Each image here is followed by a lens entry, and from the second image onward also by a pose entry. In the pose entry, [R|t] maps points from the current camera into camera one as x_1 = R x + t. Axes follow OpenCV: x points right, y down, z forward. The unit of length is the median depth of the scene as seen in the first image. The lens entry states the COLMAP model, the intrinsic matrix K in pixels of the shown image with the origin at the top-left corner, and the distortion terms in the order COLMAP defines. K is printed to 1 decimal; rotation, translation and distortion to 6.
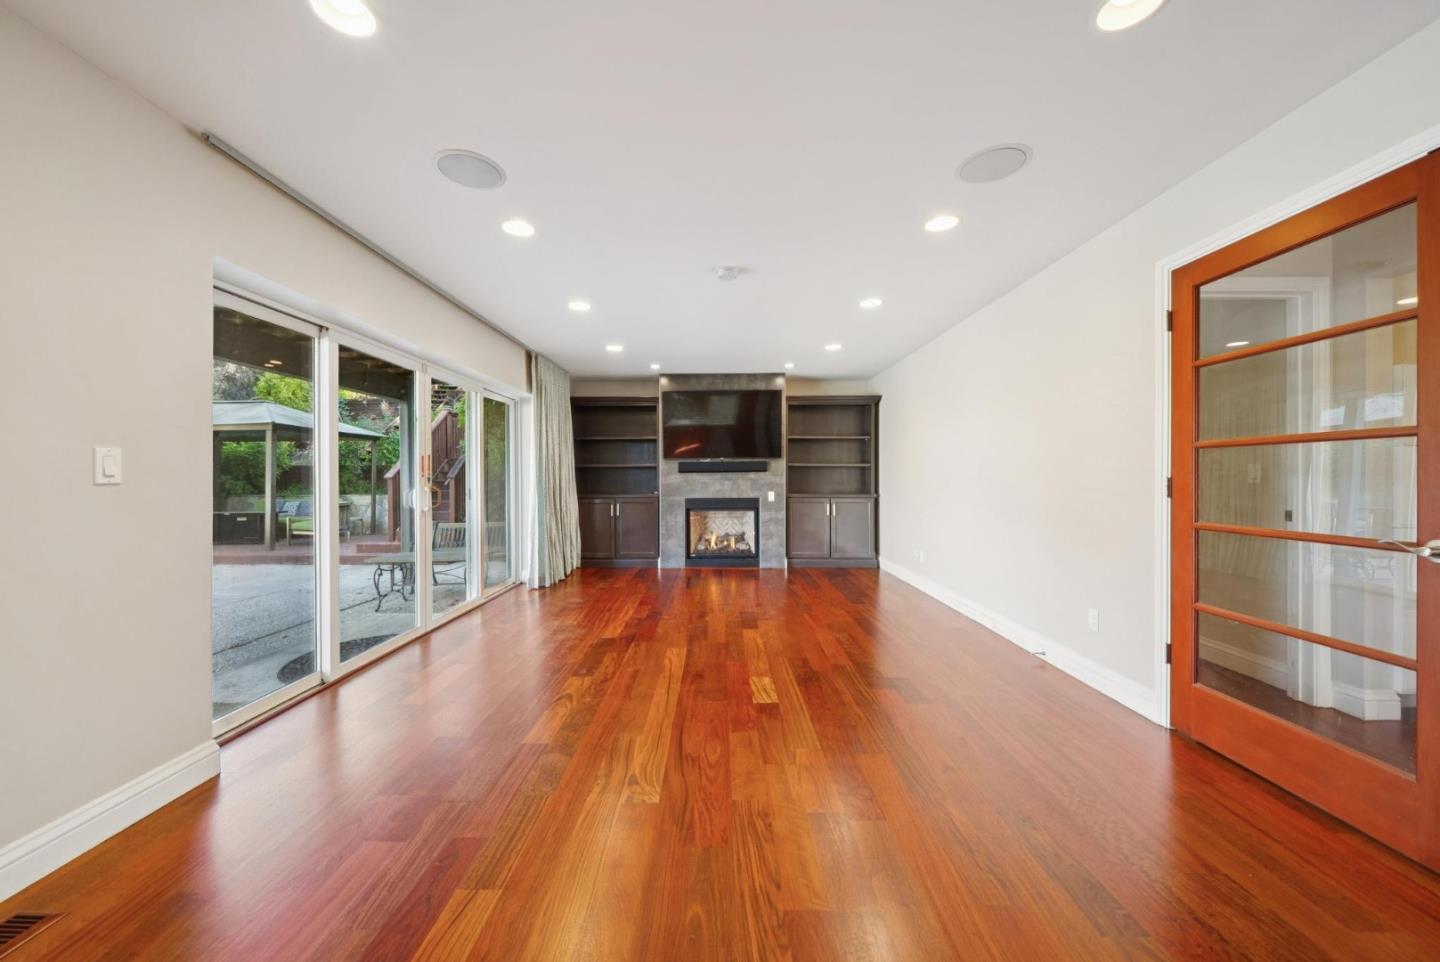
lens RADIAL K [[533.9, 0, 720.0], [0, 533.9, 481.0], [0, 0, 1]] dist [0.000768, 0.000068]
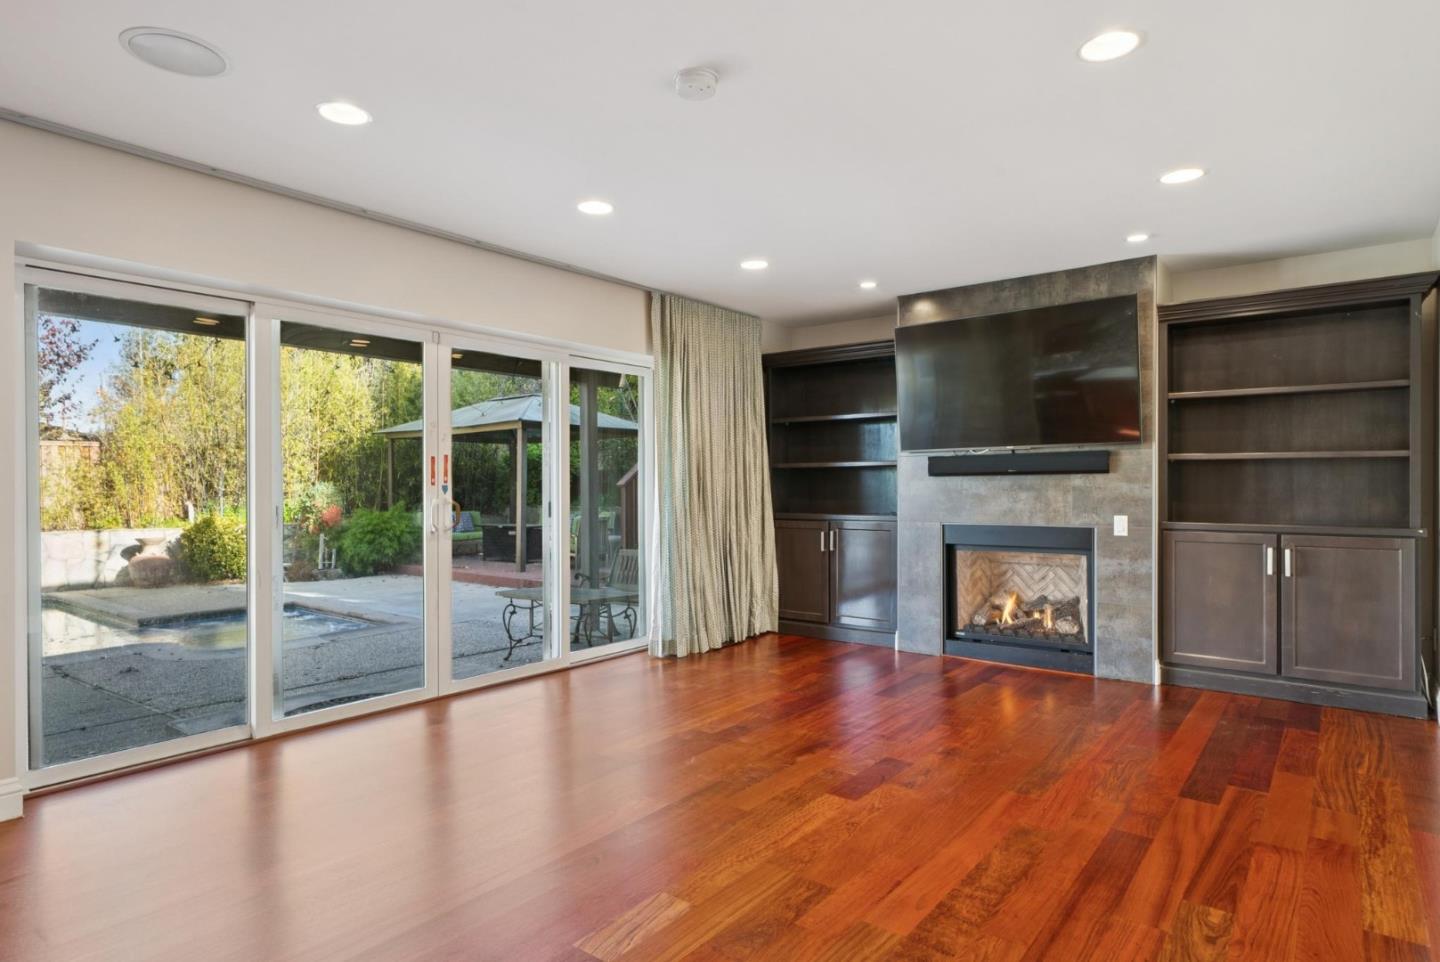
lens RADIAL K [[830.6, 0, 683.1], [0, 830.6, 490.3], [0, 0, 1]] dist [-0.002734, -0.000275]
pose [[0.771902, 0.003276, -0.635733, 0.260304], [-0.002932, 0.999994, 0.001593, -0.001937], [0.635735, 0.000634, 0.771907, 0.199026]]
